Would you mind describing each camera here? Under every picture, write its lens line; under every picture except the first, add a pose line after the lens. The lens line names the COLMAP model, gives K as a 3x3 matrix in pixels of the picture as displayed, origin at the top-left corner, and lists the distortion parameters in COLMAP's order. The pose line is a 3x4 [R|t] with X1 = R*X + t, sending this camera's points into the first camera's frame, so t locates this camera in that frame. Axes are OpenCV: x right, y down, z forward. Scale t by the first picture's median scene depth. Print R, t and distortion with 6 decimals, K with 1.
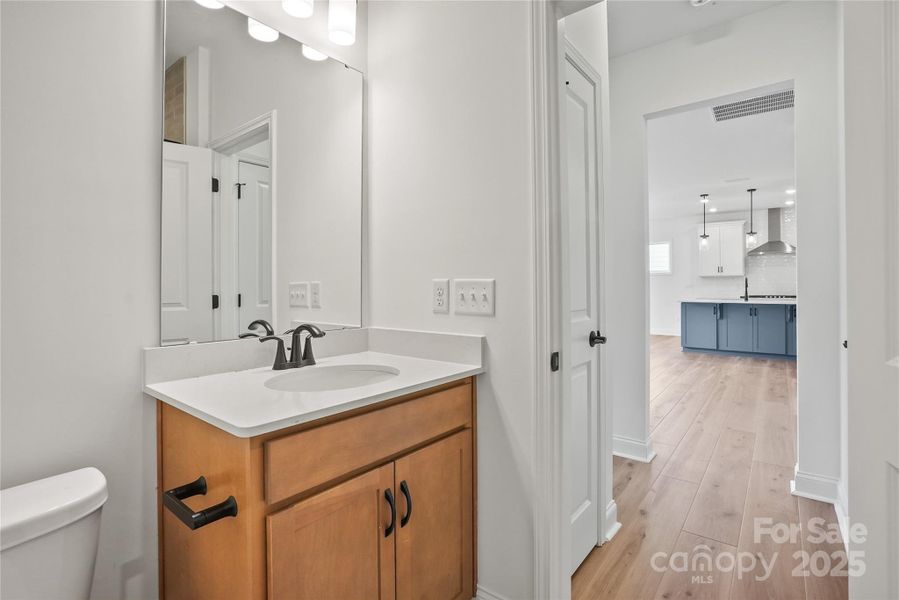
lens RADIAL K [[422.1, 0, 445.1], [0, 422.1, 301.2], [0, 0, 1]] dist [-0.022025, 0.006452]
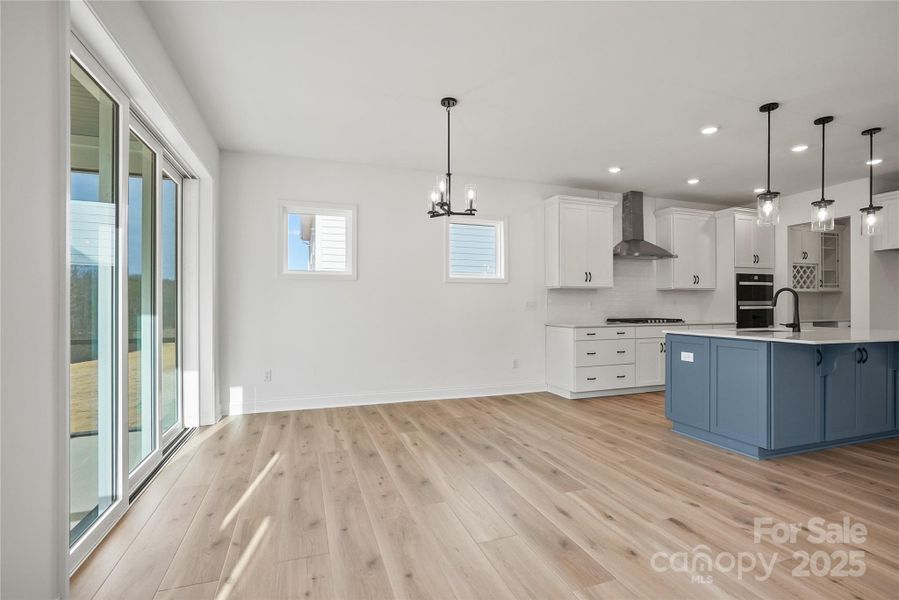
lens RADIAL K [[422.1, 0, 453.7], [0, 422.1, 305.0], [0, 0, 1]] dist [-0.022025, 0.006452]
pose [[0.520692, -0.001360, 0.853744, 0.036721], [0.026702, 0.999535, -0.014693, -0.032715], [-0.853327, 0.030447, 0.520486, 0.881738]]
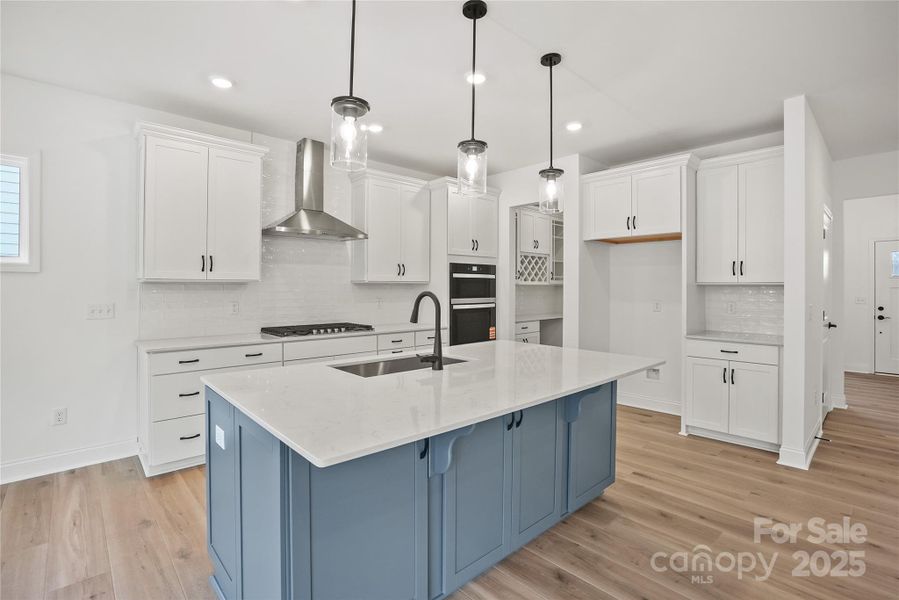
lens RADIAL K [[422.1, 0, 445.3], [0, 422.1, 290.6], [0, 0, 1]] dist [-0.022025, 0.006452]
pose [[0.159473, -0.007296, 0.987175, 0.335801], [0.027824, 0.999609, 0.002893, -0.048864], [-0.986810, 0.027006, 0.159614, 0.760293]]
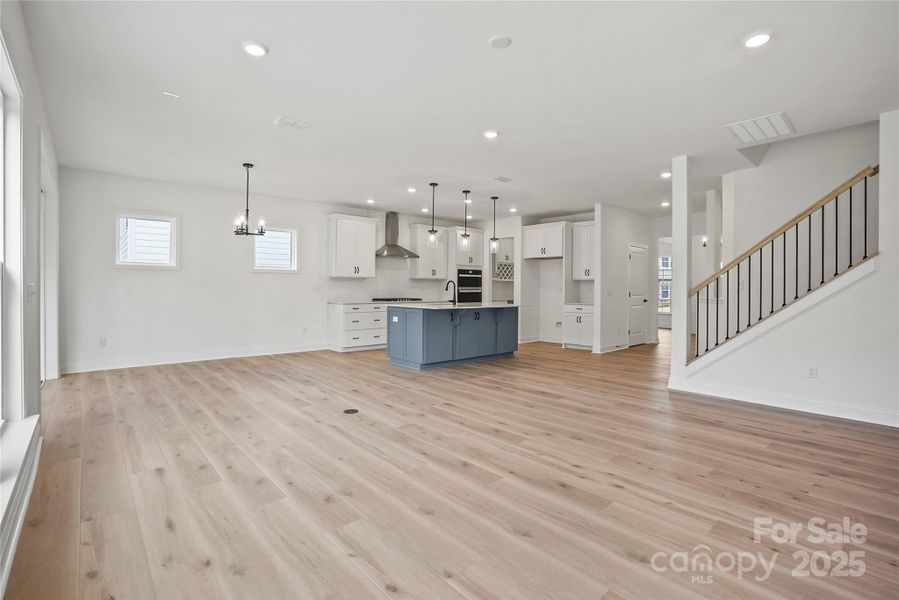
lens RADIAL K [[422.1, 0, 432.3], [0, 422.1, 289.5], [0, 0, 1]] dist [-0.022025, 0.006452]
pose [[0.200531, -0.002967, 0.979683, -0.198038], [0.022487, 0.999746, -0.001575, -0.030429], [-0.979429, 0.022346, 0.200547, 0.688115]]
